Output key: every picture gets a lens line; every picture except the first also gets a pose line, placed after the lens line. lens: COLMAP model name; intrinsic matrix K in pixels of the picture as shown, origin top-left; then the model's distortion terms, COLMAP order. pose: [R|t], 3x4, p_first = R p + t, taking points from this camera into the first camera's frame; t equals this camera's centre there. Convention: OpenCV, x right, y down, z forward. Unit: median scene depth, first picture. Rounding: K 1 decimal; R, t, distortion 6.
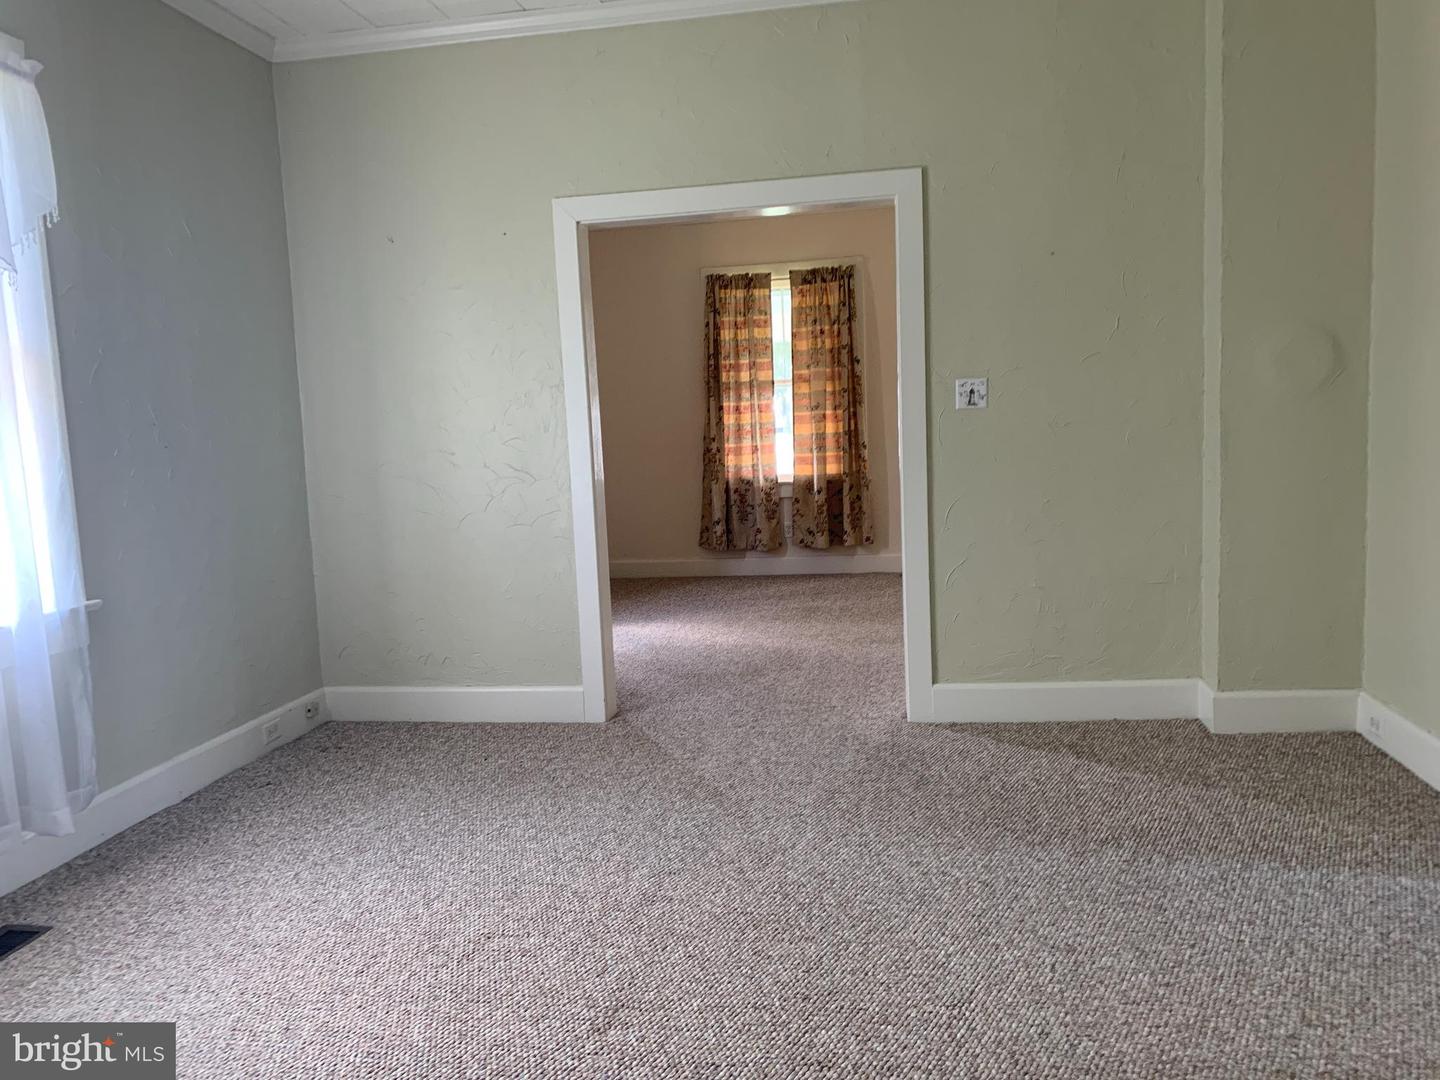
lens RADIAL K [[1105.7, 0, 711.7], [0, 1105.7, 547.0], [0, 0, 1]] dist [0.012214, -0.018215]
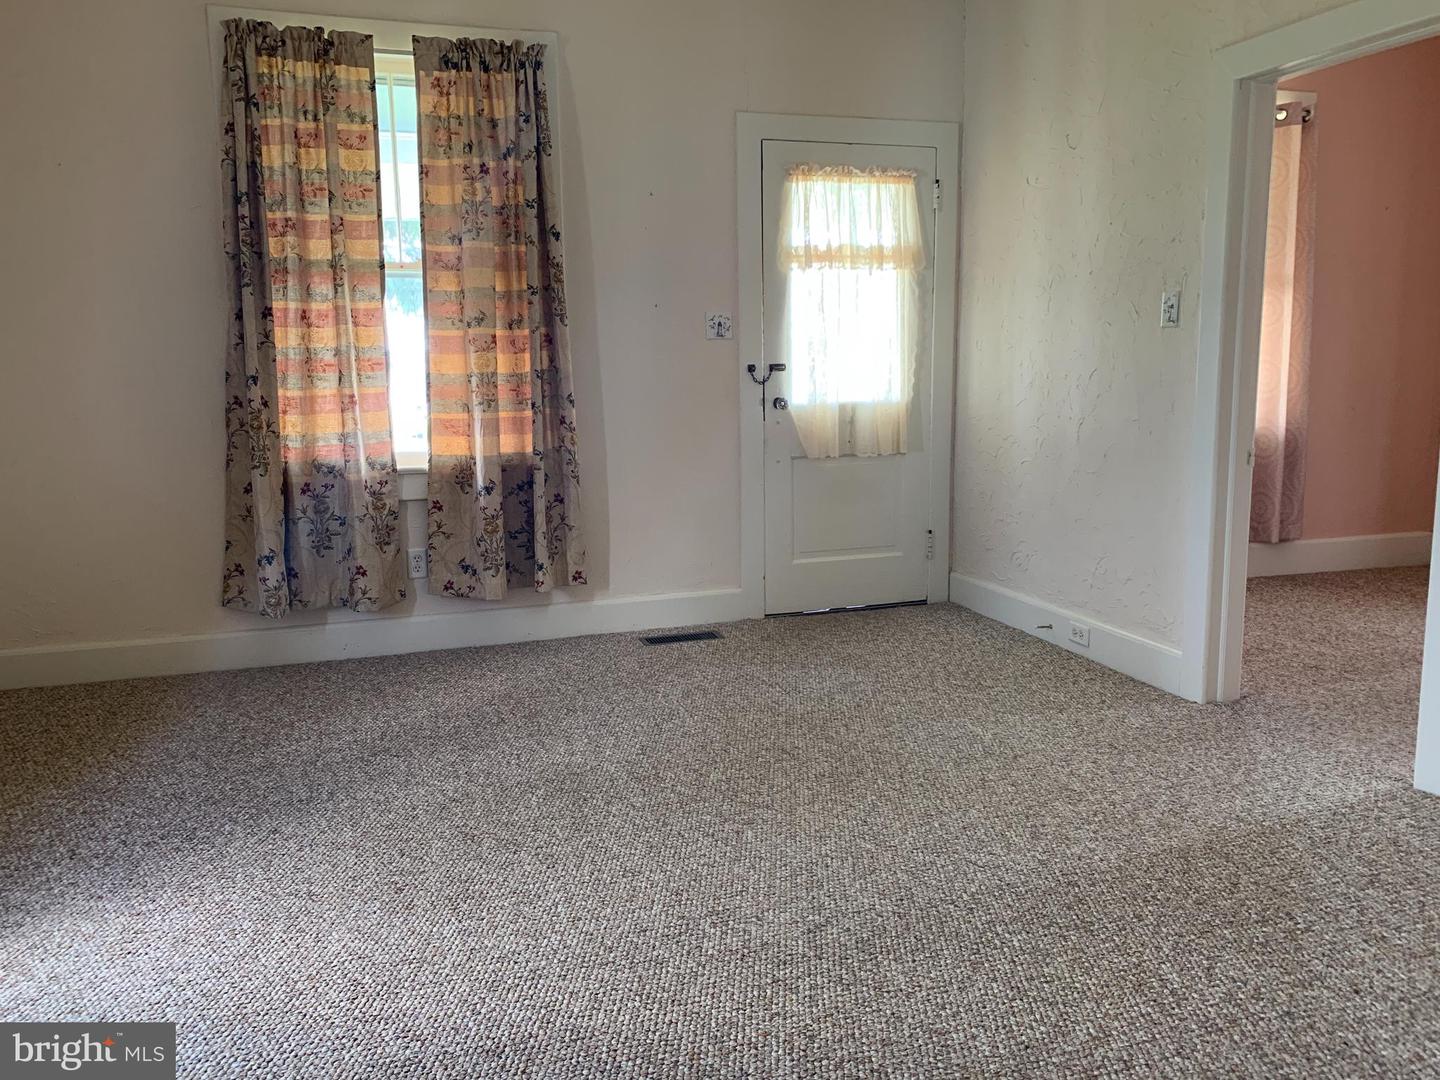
lens RADIAL K [[1105.7, 0, 727.1], [0, 1105.7, 514.2], [0, 0, 1]] dist [0.012214, -0.018215]
pose [[0.881269, -0.031238, 0.471581, -0.044012], [0.023256, 0.999471, 0.022748, -0.046847], [-0.472042, -0.009080, 0.881529, 0.497001]]
